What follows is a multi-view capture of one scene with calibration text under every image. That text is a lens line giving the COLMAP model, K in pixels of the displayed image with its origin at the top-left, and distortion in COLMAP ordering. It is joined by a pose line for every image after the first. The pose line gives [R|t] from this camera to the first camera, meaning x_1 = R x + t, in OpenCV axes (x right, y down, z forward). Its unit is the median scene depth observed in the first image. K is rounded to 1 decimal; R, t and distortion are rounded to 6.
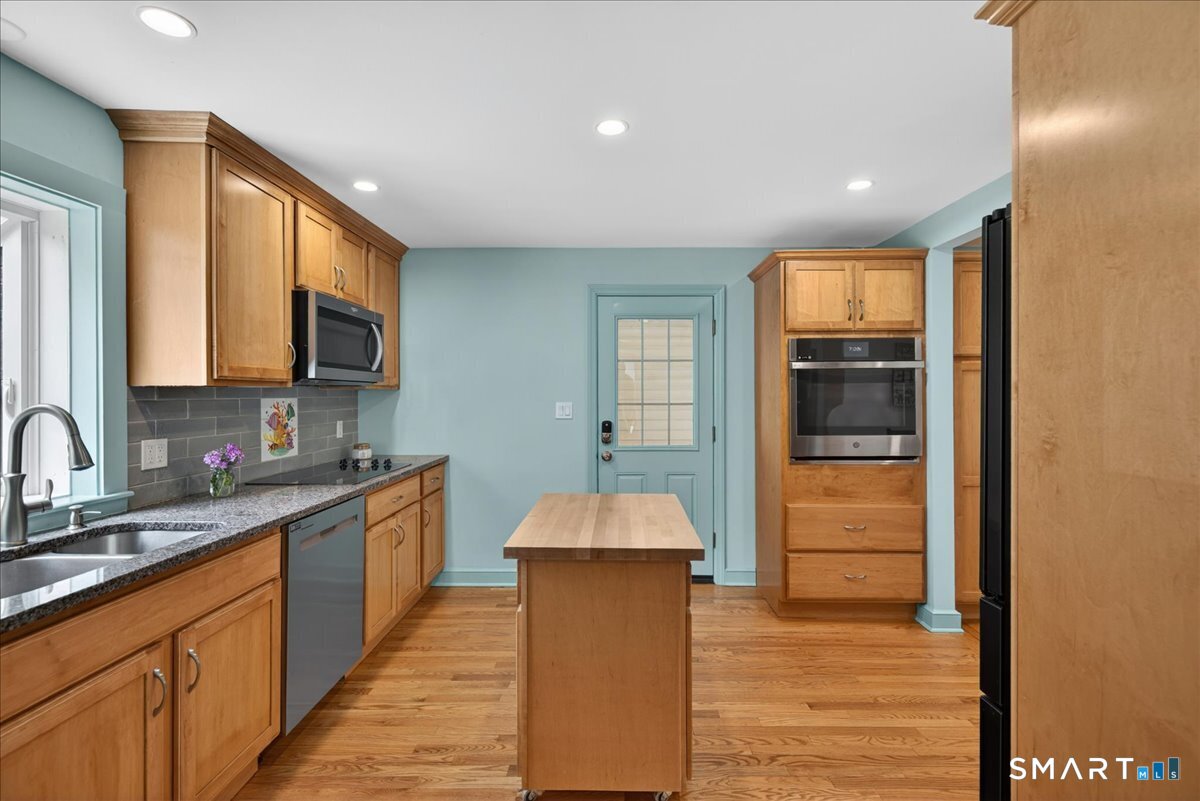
lens RADIAL K [[543.3, 0, 609.7], [0, 543.3, 393.1], [0, 0, 1]] dist [-0.001218, -0.000223]
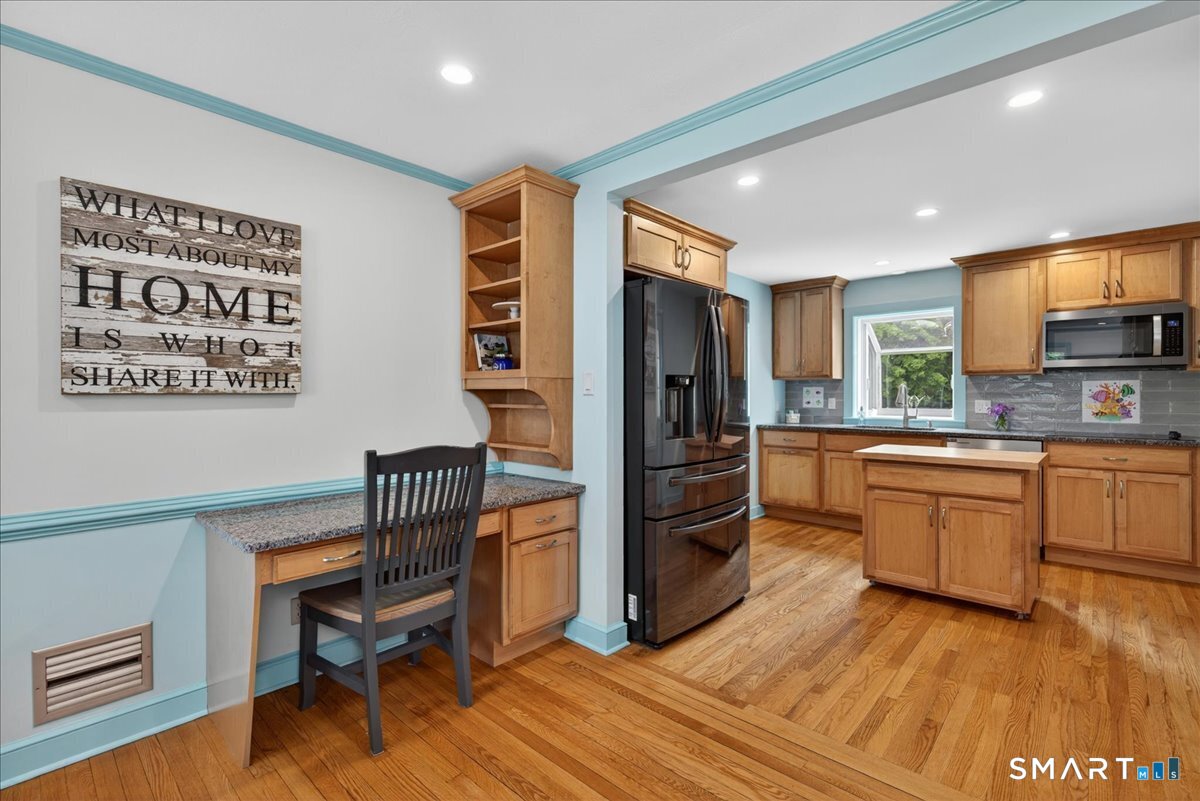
lens RADIAL K [[543.3, 0, 609.7], [0, 543.3, 393.1], [0, 0, 1]] dist [-0.001218, -0.000223]
pose [[-0.663844, -0.002930, -0.747865, 1.333413], [0.000948, 0.999988, -0.004760, 0.048841], [0.747870, -0.003869, -0.663834, 0.978759]]
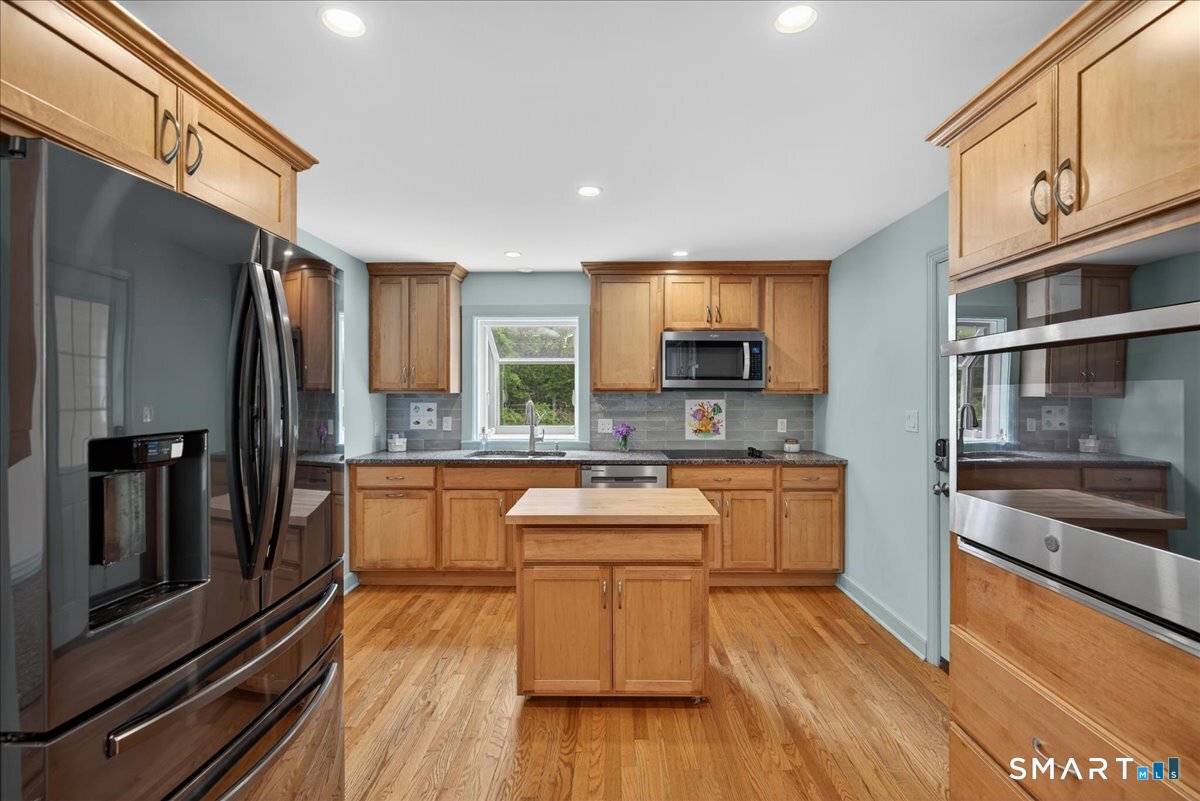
lens RADIAL K [[543.3, 0, 609.7], [0, 543.3, 393.1], [0, 0, 1]] dist [-0.001218, -0.000223]
pose [[0.004162, 0.003240, -0.999986, 0.904941], [-0.000259, 0.999995, 0.003239, -0.013503], [0.999991, 0.000246, 0.004163, 0.741872]]
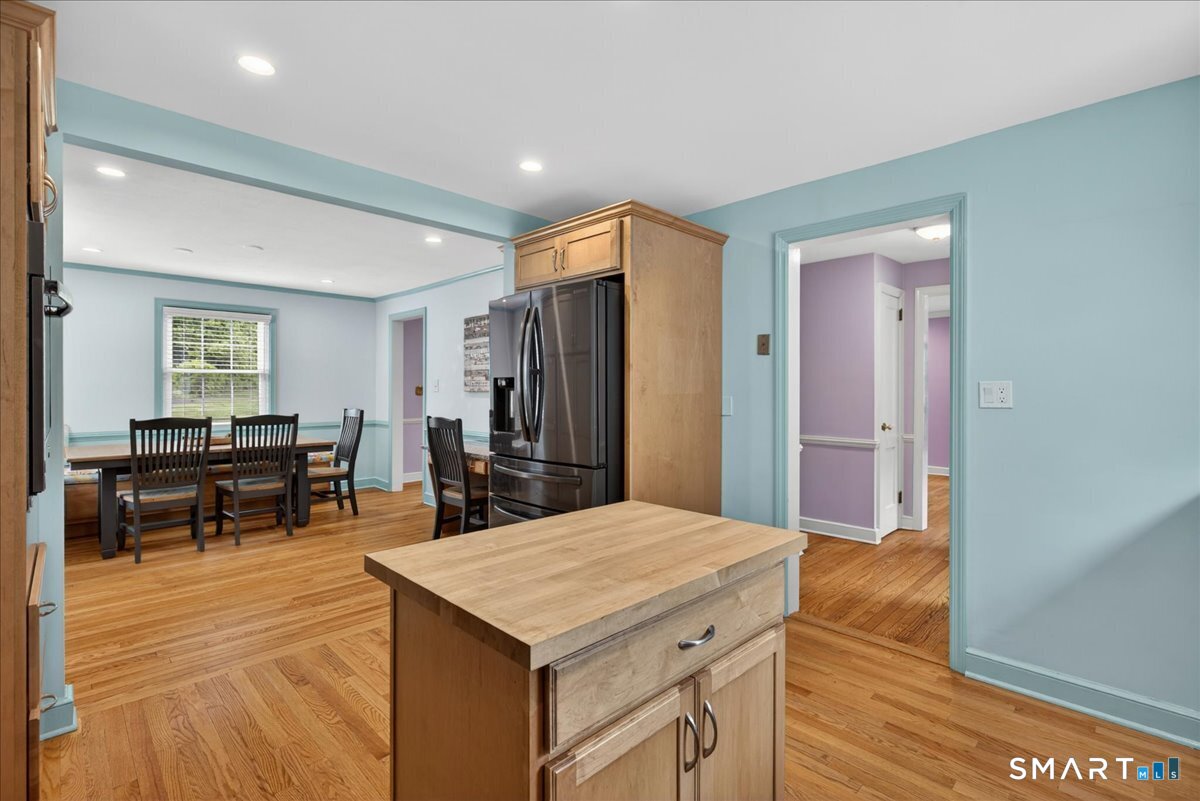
lens RADIAL K [[543.3, 0, 609.7], [0, 543.3, 393.1], [0, 0, 1]] dist [-0.001218, -0.000223]
pose [[-0.719184, -0.007288, 0.694781, -0.331647], [-0.000920, 0.999954, 0.009537, 0.033295], [-0.694819, 0.006219, -0.719158, 1.080776]]
